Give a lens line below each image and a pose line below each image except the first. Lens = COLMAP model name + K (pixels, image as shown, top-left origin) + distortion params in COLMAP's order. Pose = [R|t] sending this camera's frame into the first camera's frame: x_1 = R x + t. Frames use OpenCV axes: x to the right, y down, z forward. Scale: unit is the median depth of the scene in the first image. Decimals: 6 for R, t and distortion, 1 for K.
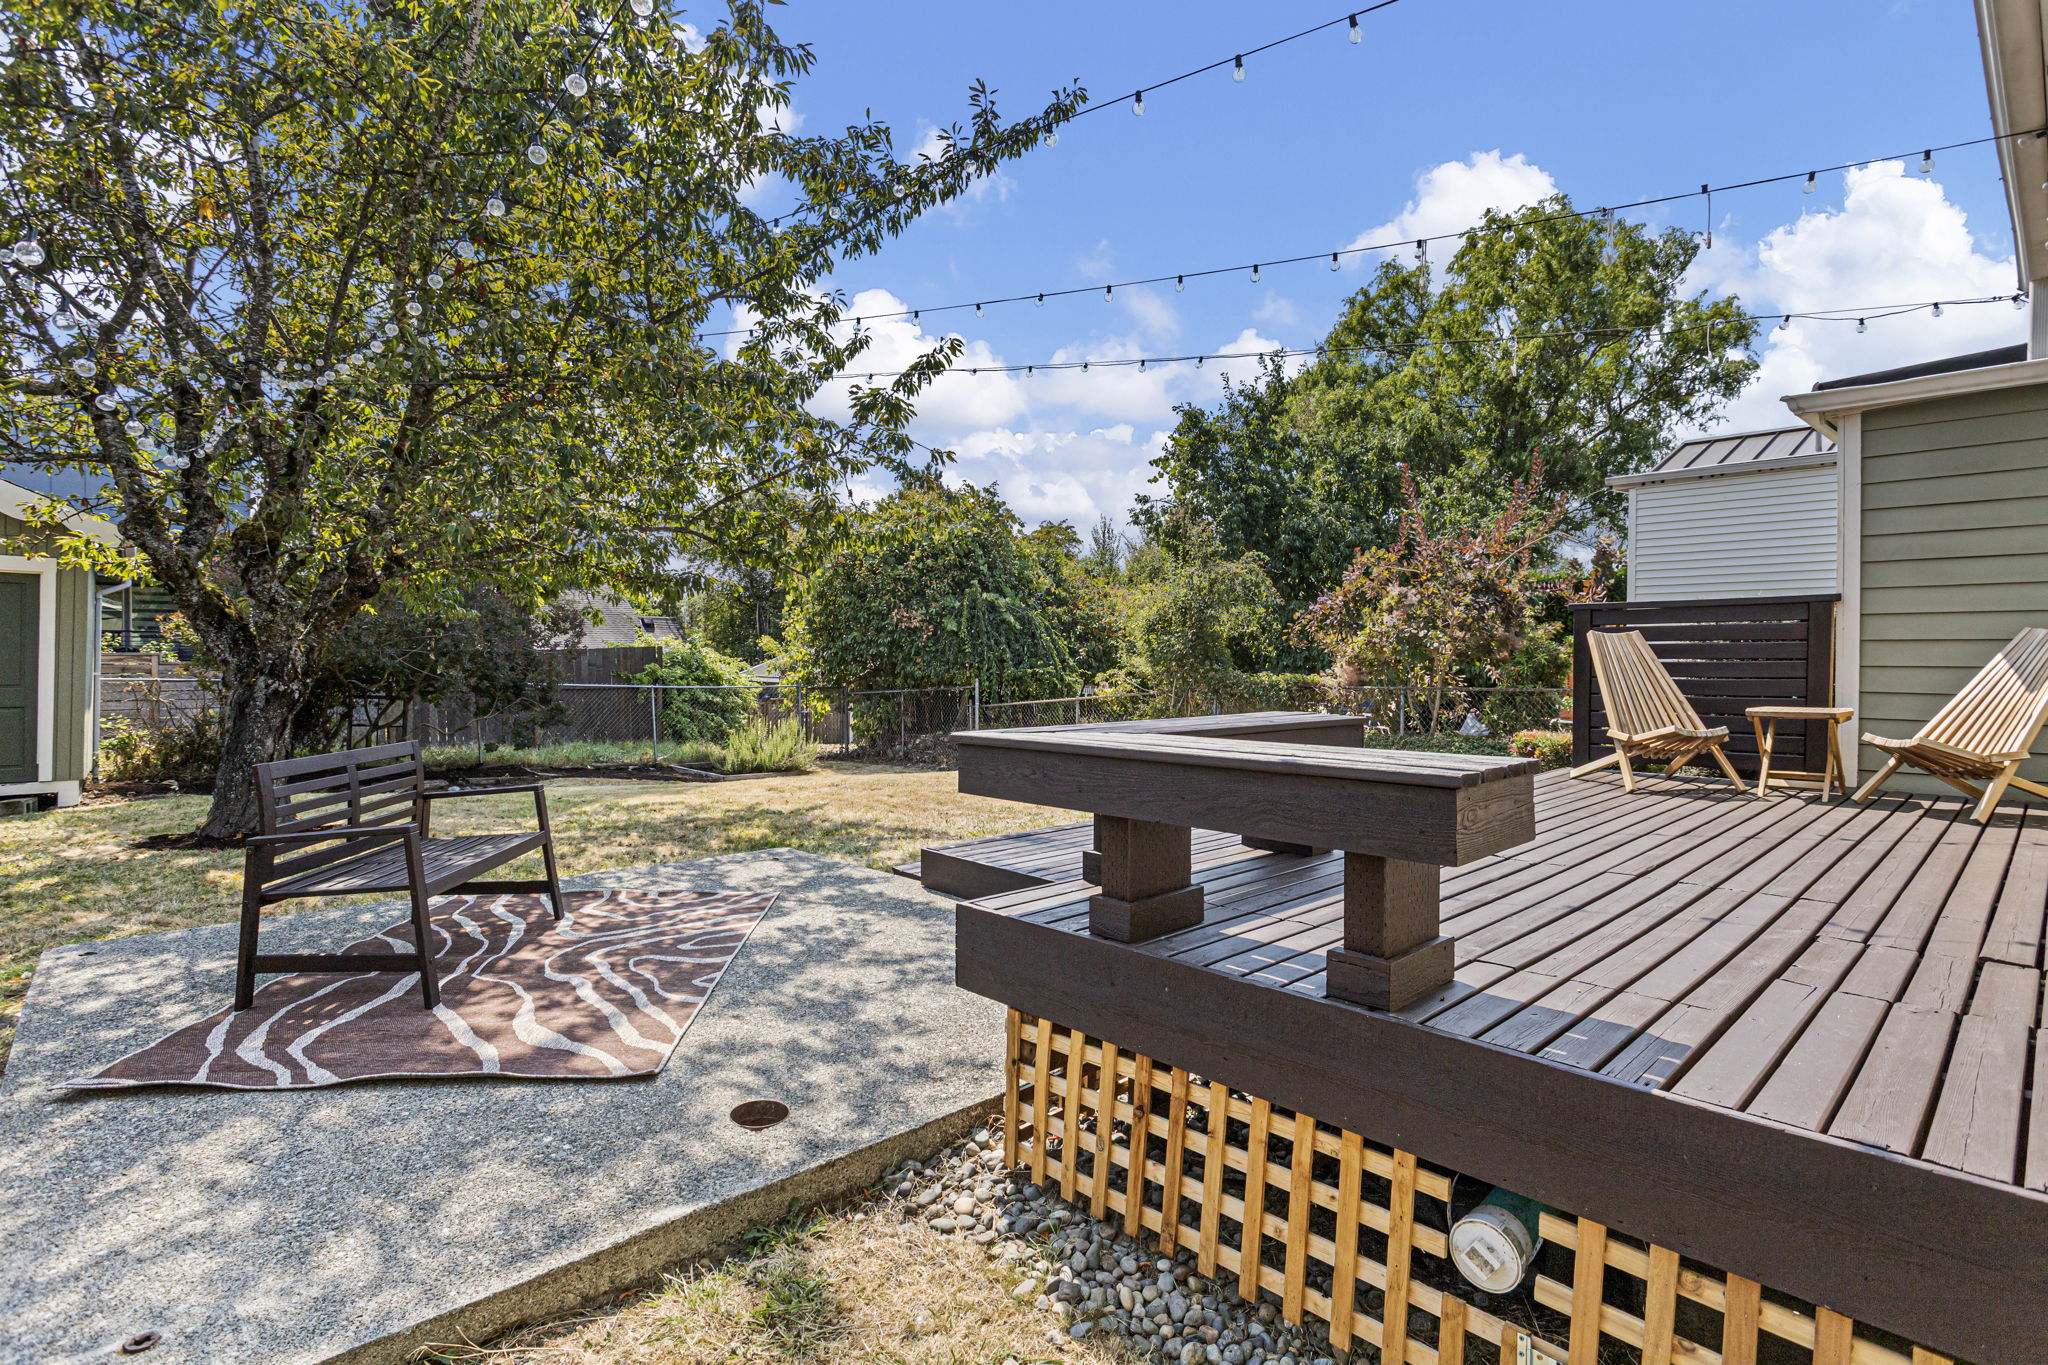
lens RADIAL K [[993.4, 0, 1042.6], [0, 993.4, 673.1], [0, 0, 1]] dist [-0.011858, 0.001712]
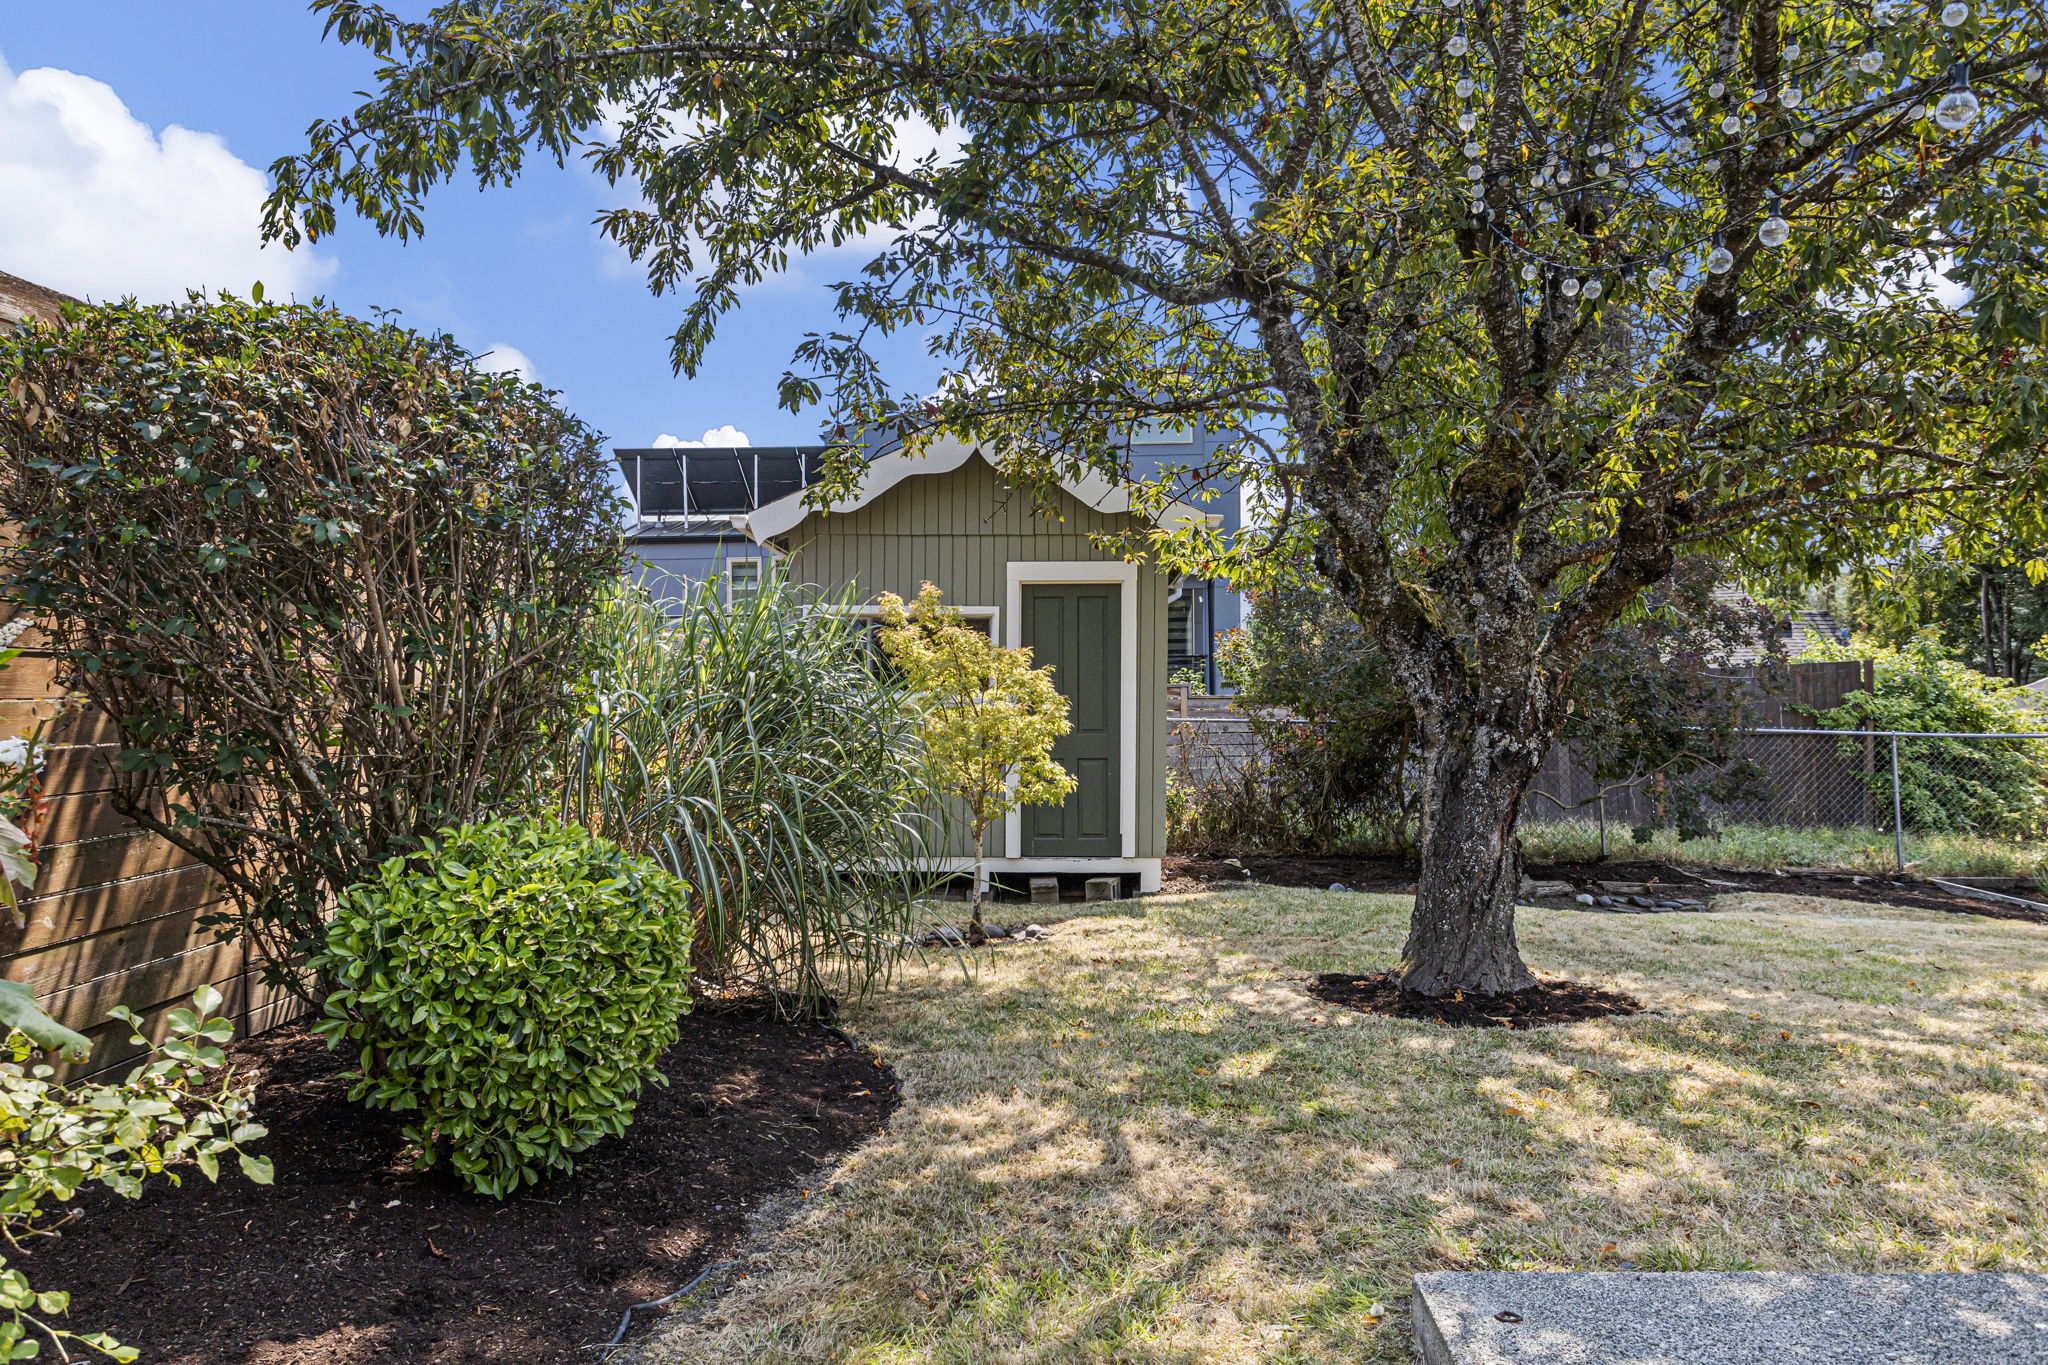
lens RADIAL K [[1500.5, 0, 1027.6], [0, 1500.5, 694.2], [0, 0, 1]] dist [-0.027449, 0.000961]
pose [[0.707835, -0.008049, -0.706332, -0.251018], [0.004159, 0.999965, -0.007227, -0.007293], [0.706366, 0.002178, 0.707844, 0.127424]]
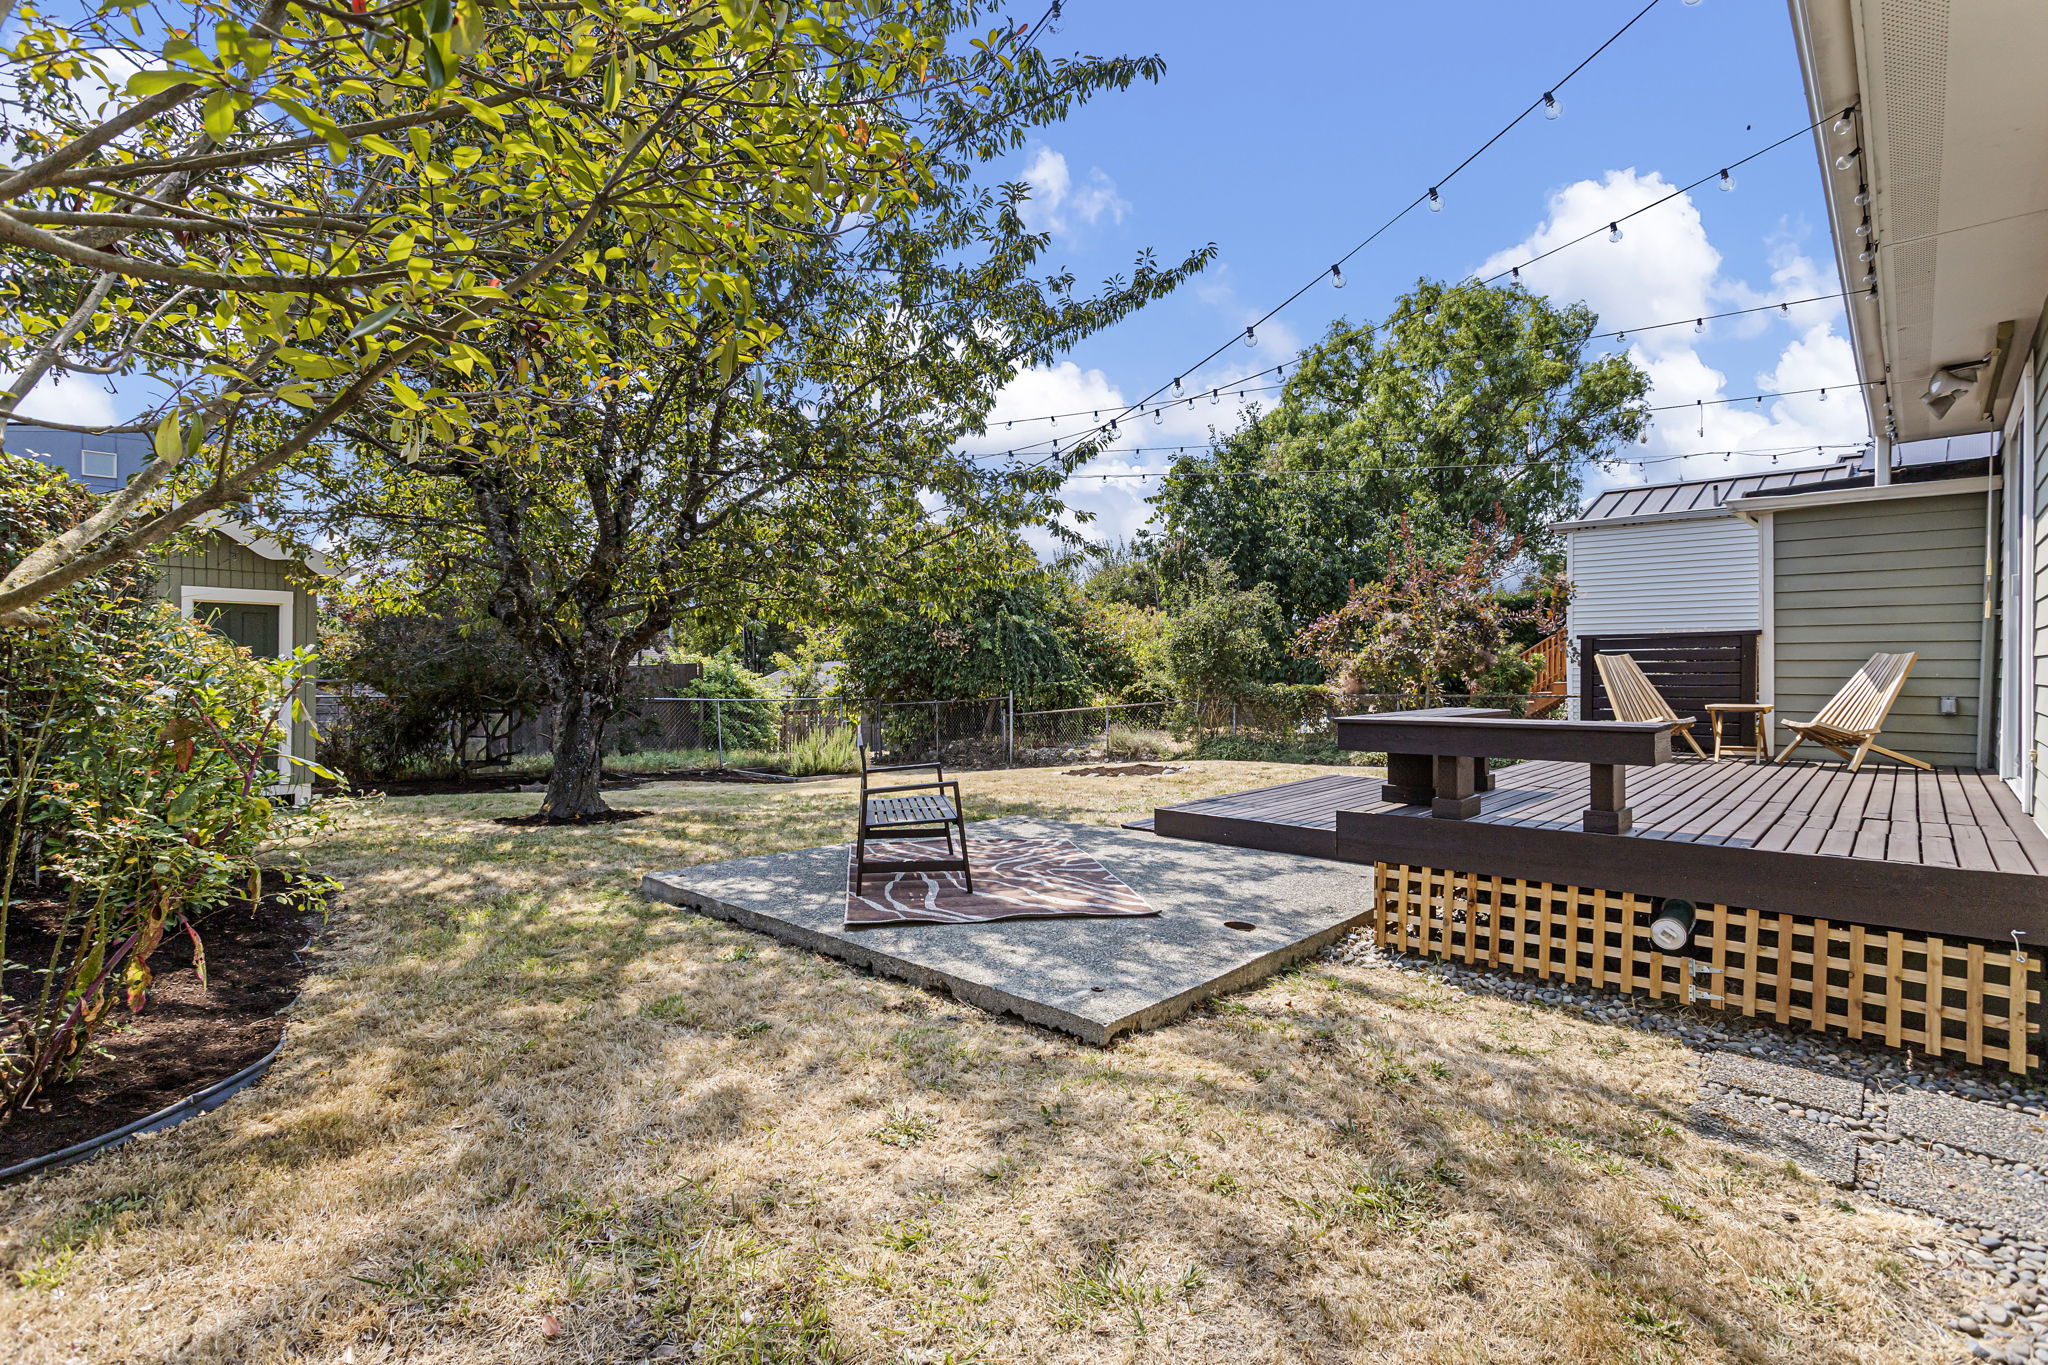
lens RADIAL K [[993.4, 0, 1012.1], [0, 993.4, 675.6], [0, 0, 1]] dist [-0.011858, 0.001712]
pose [[0.997513, -0.005498, 0.070269, -0.235687], [0.006219, 0.999930, -0.010038, -0.000645], [-0.070209, 0.010450, 0.997478, -0.228440]]
